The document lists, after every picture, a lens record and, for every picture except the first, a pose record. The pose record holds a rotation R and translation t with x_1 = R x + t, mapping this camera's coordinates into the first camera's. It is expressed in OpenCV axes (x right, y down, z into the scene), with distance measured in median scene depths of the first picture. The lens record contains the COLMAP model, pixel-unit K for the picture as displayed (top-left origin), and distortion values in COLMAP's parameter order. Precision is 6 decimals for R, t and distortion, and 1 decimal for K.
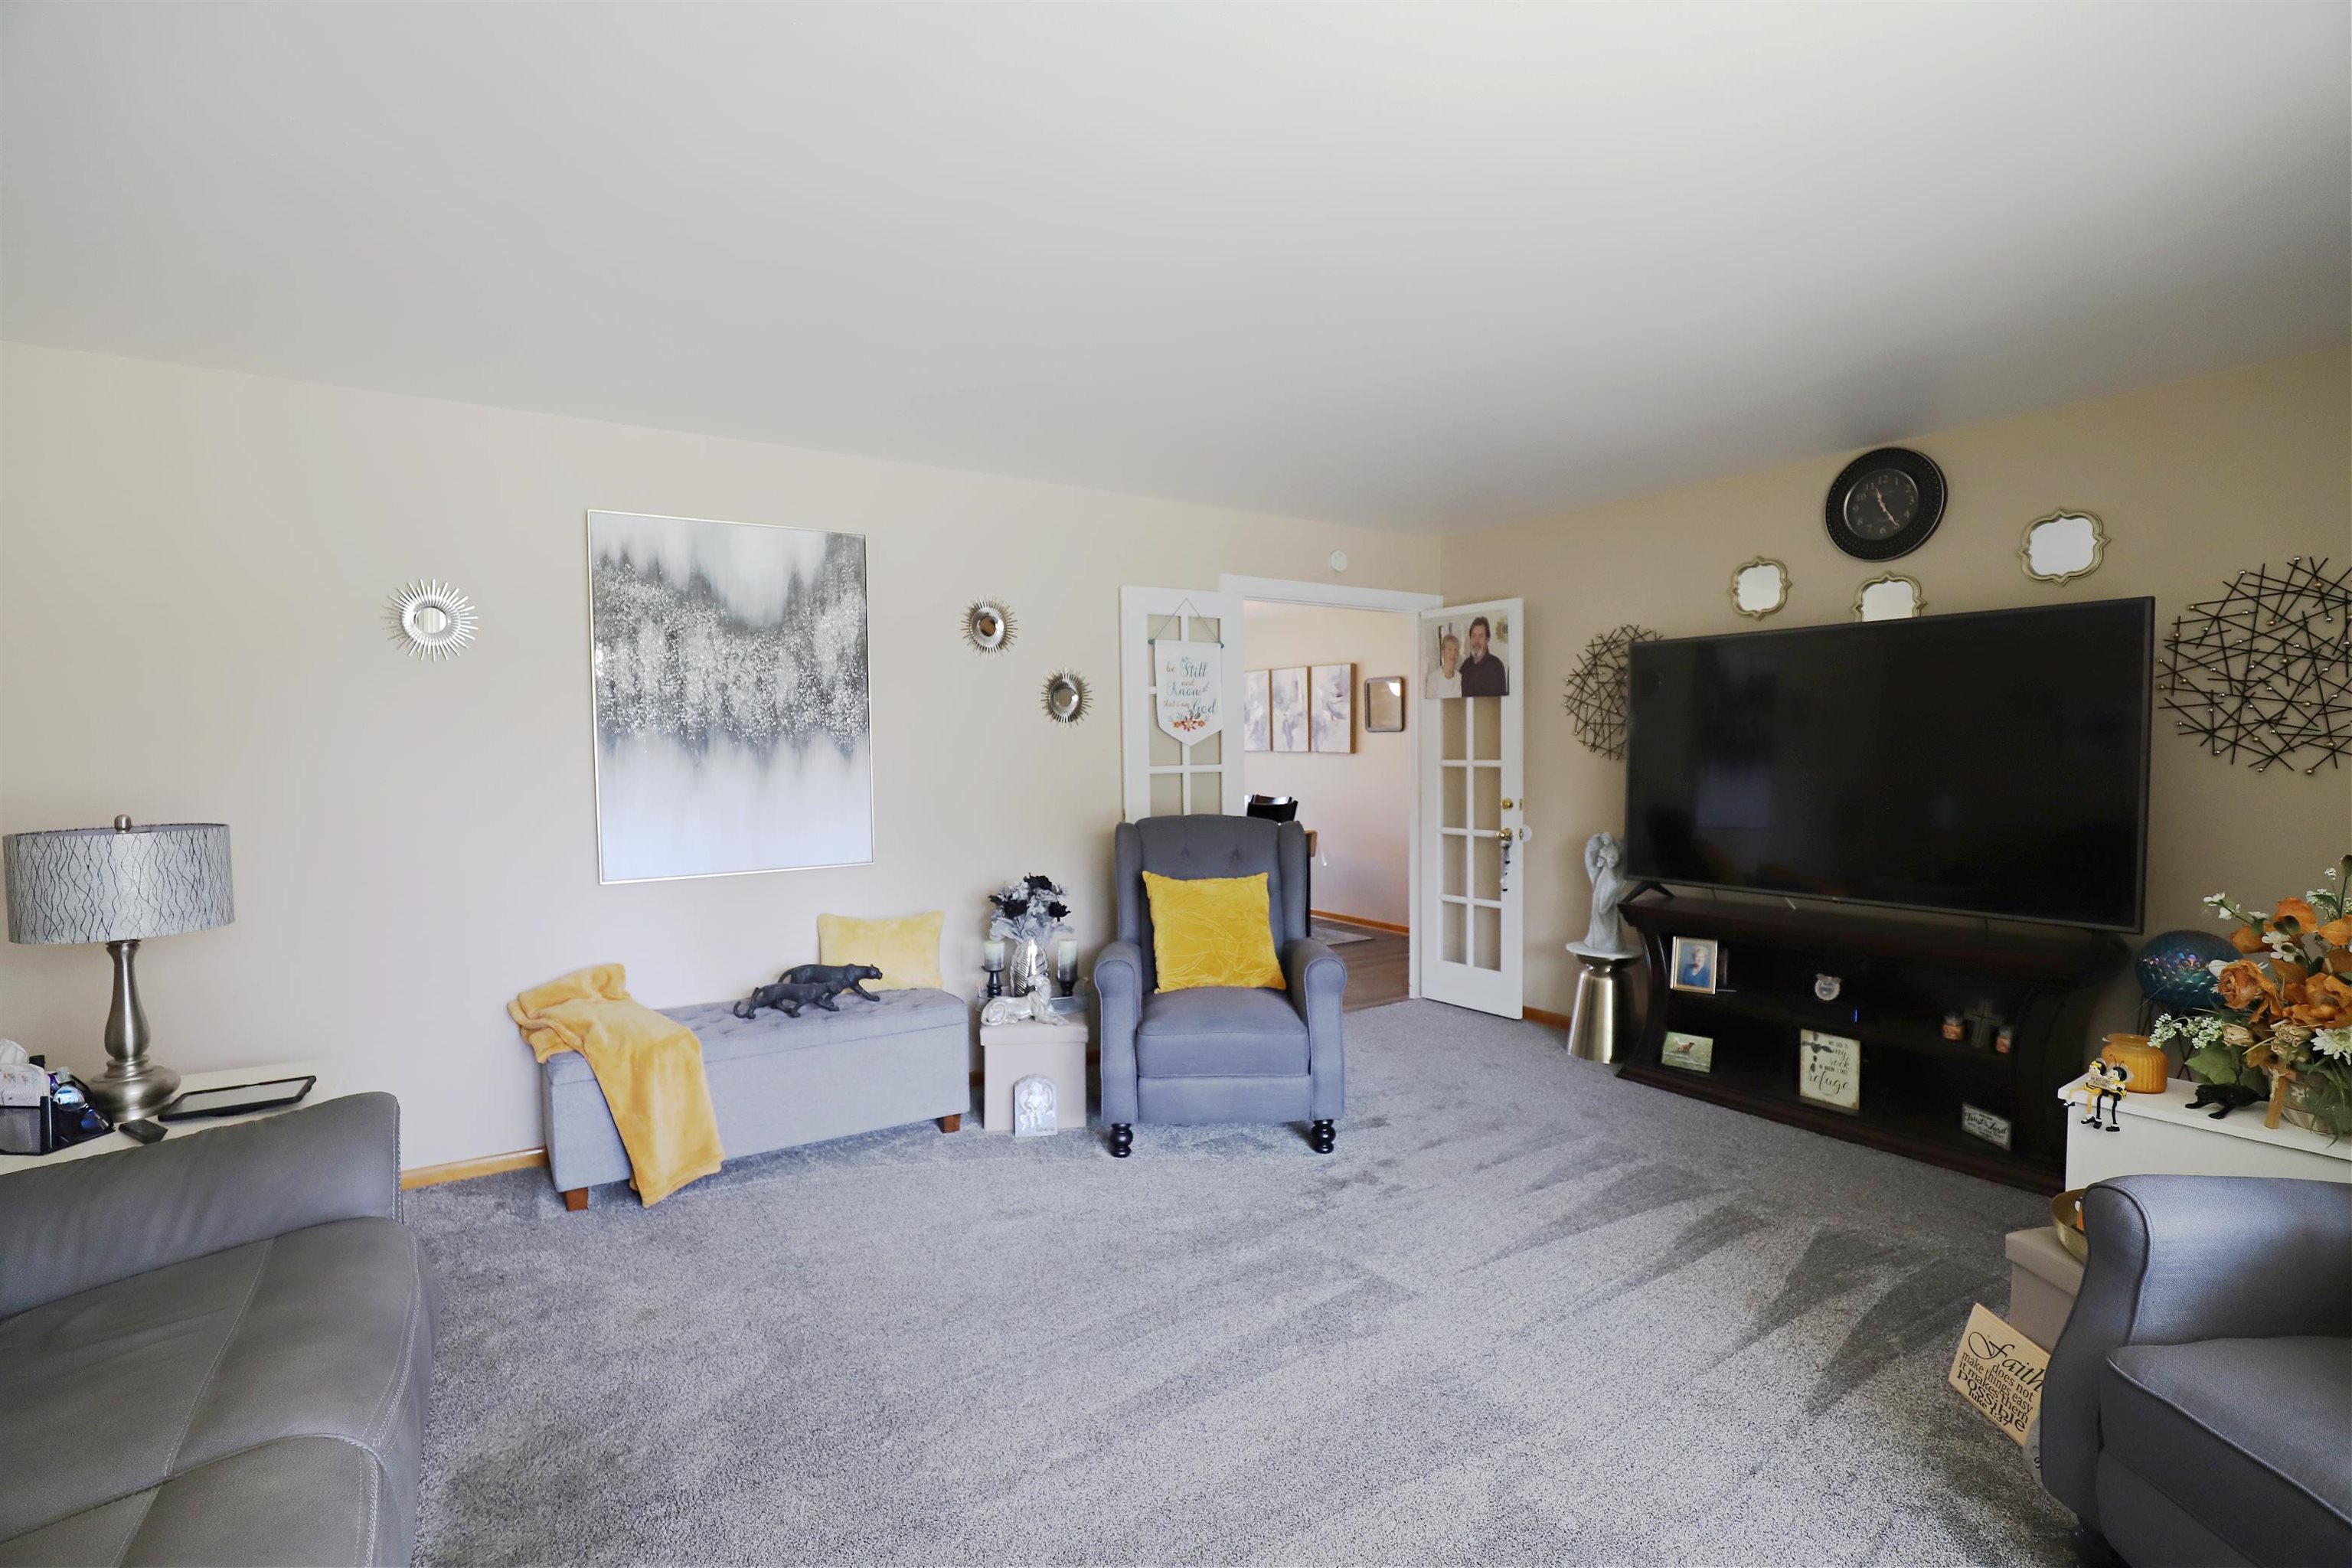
lens RADIAL K [[1082.1, 0, 1176.0], [0, 1082.1, 784.0], [0, 0, 1]] dist [-0.027957, 0.000849]
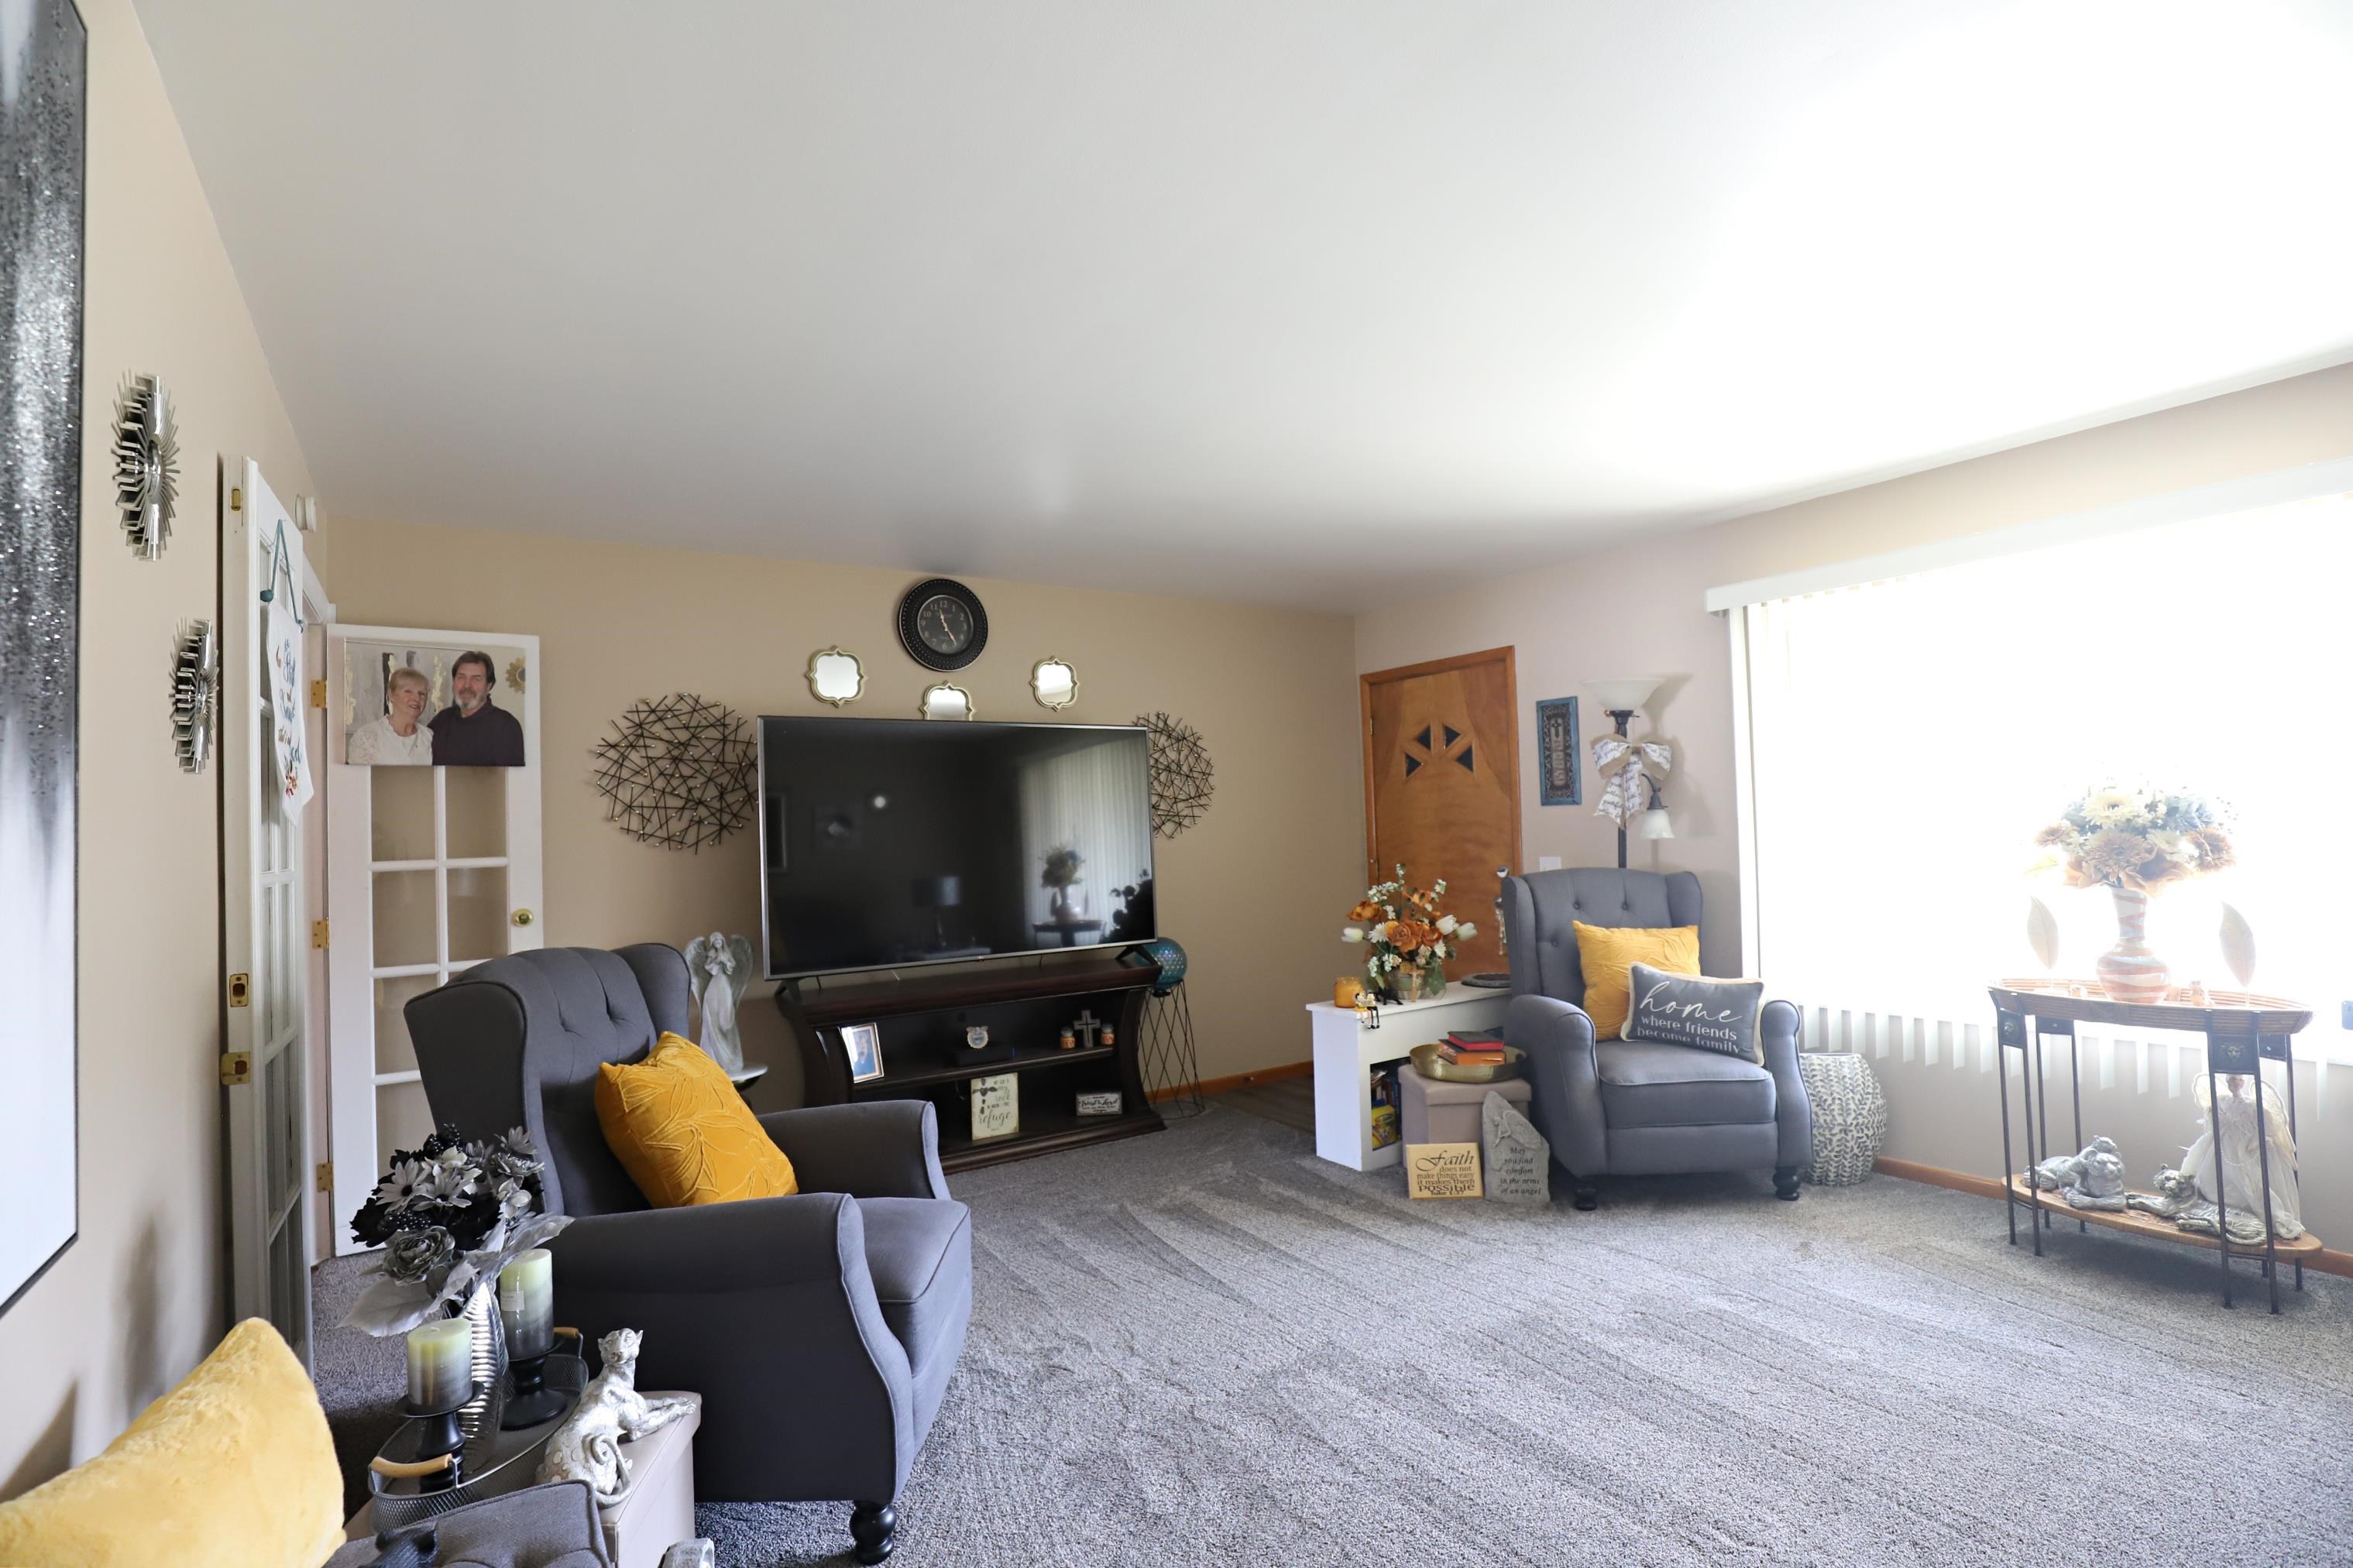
lens RADIAL K [[1113.0, 0, 1176.5], [0, 1113.0, 784.0], [0, 0, 1]] dist [-0.027960, 0.000720]
pose [[0.001464, 0.048156, 0.998839, -0.568725], [0.068158, 0.996512, -0.048144, -0.006720], [-0.997673, 0.068150, -0.001823, 0.752257]]
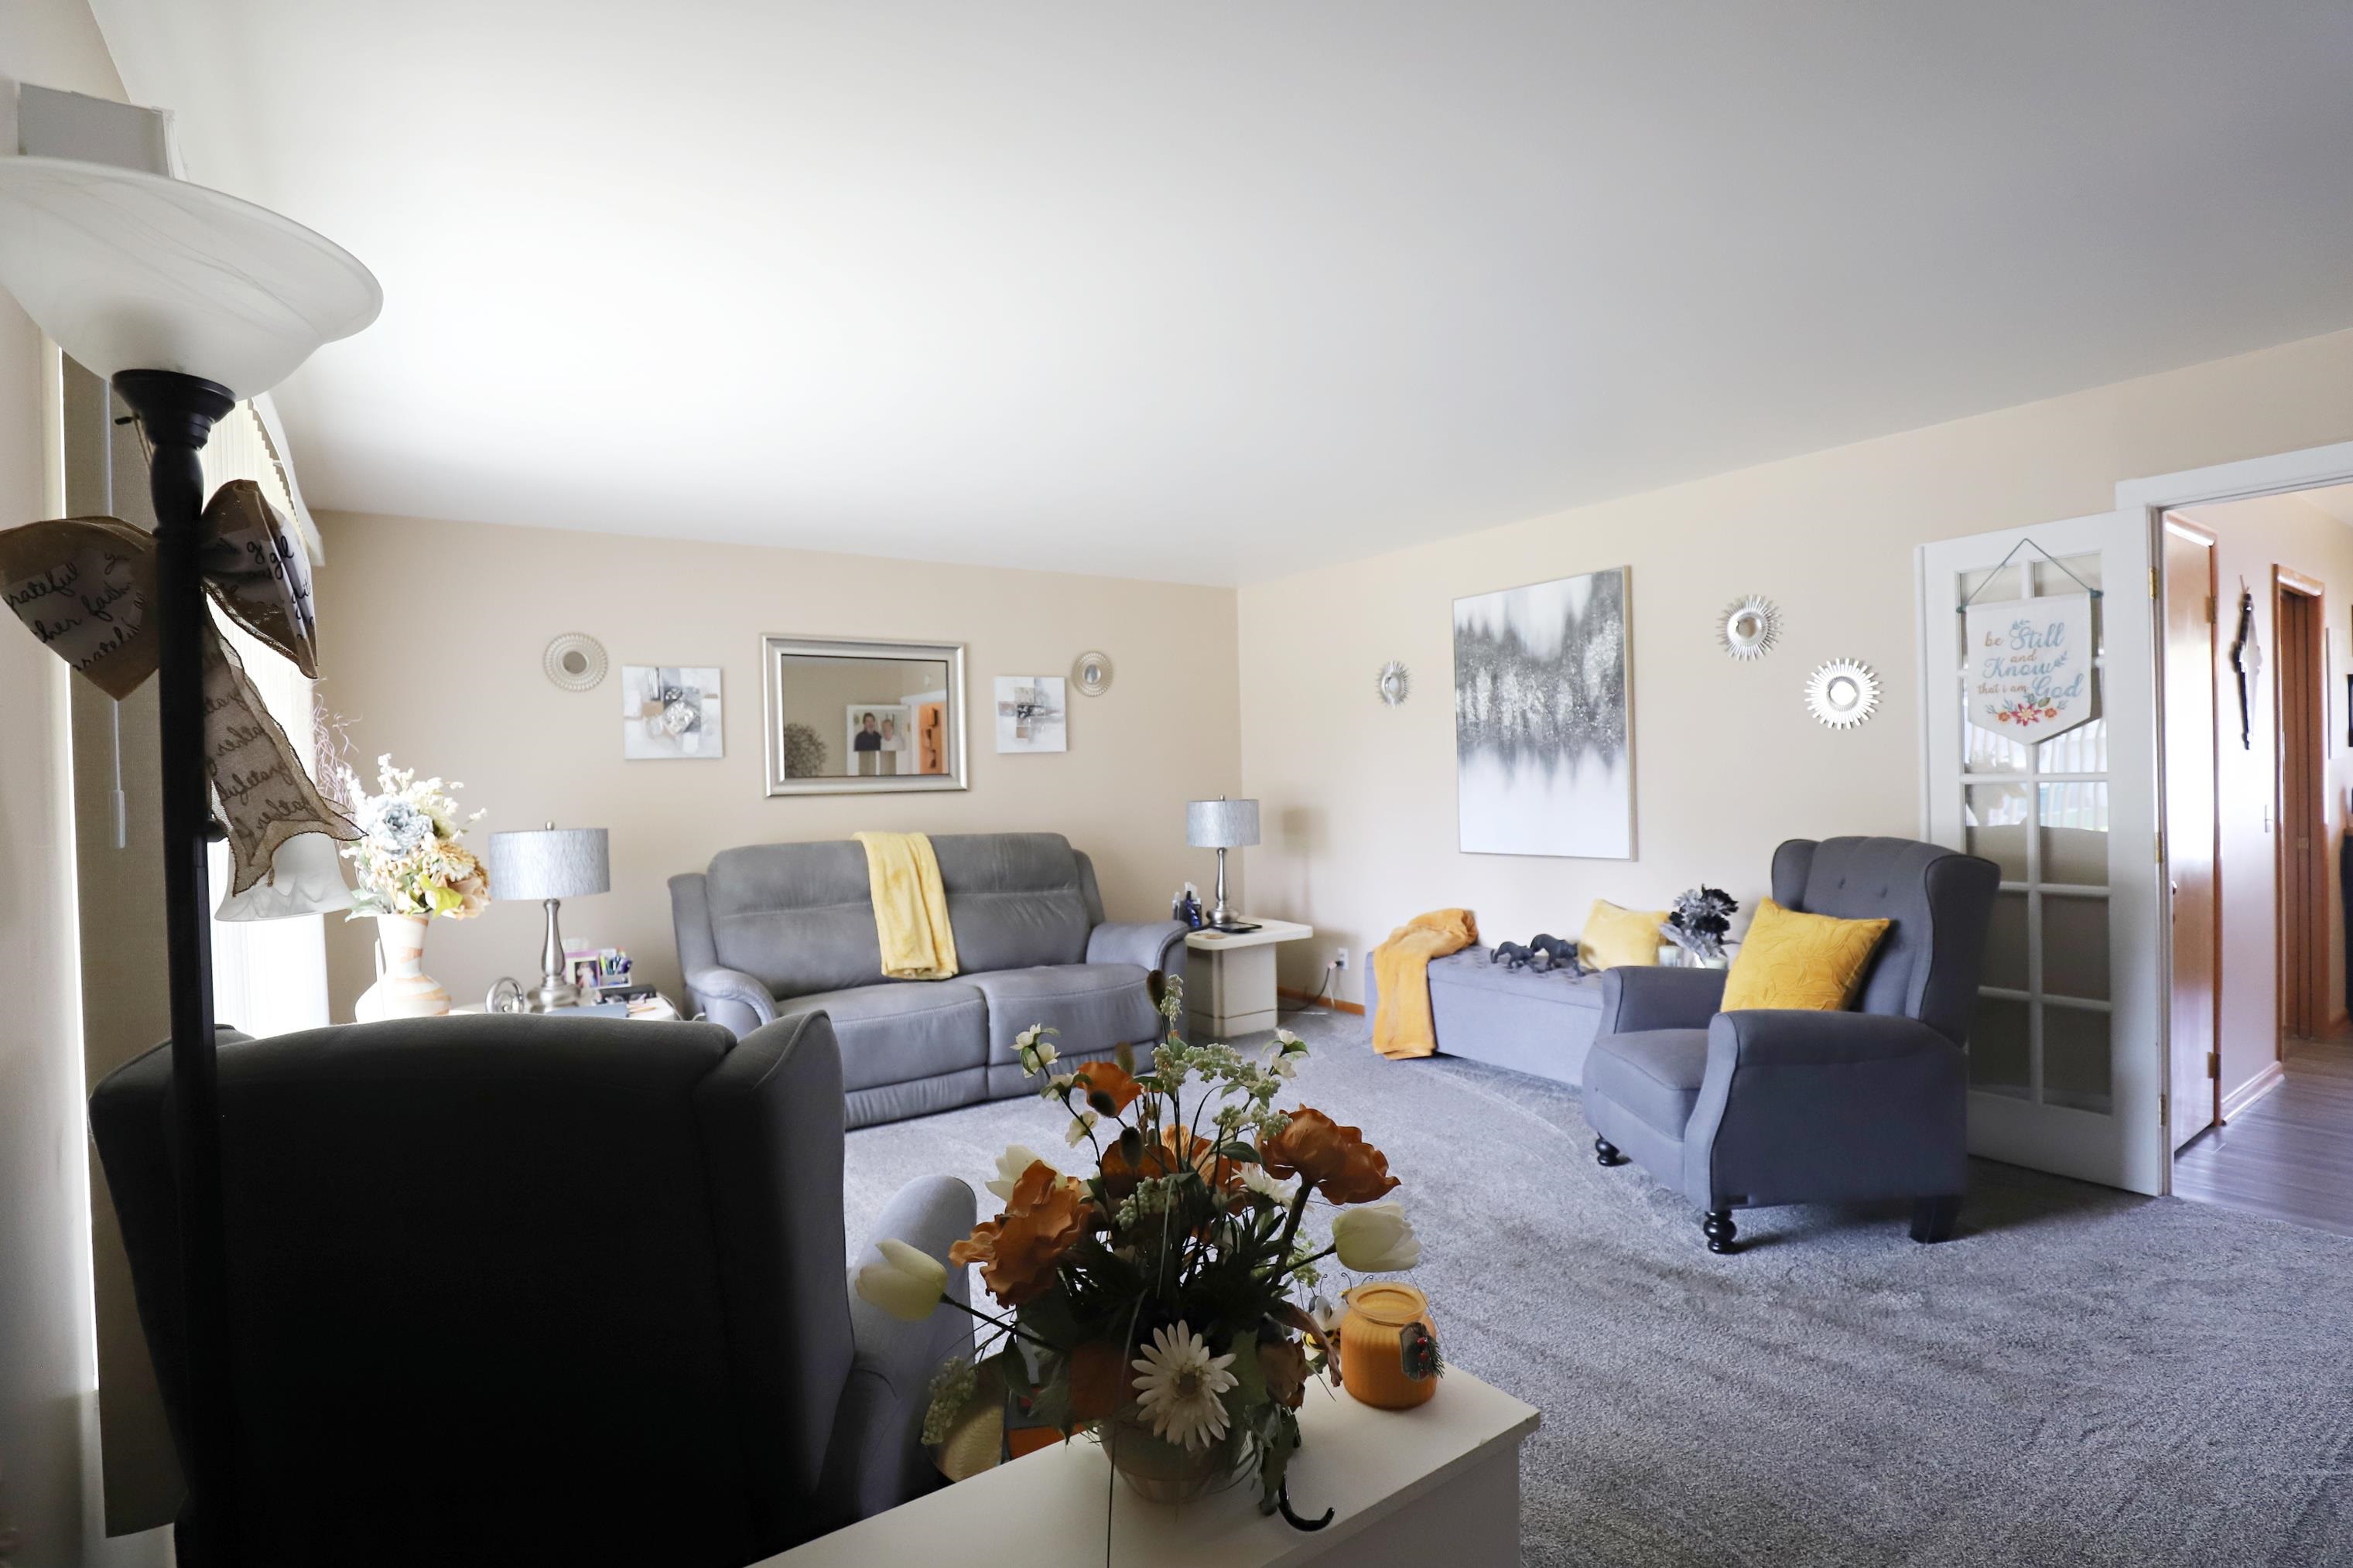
lens RADIAL K [[1113.0, 0, 1176.5], [0, 1113.0, 784.0], [0, 0, 1]] dist [-0.027960, 0.000720]
pose [[0.025694, 0.015673, -0.999547, 0.875897], [-0.012083, 0.999809, 0.015366, -0.017519], [0.999597, 0.011682, 0.025878, 0.519580]]
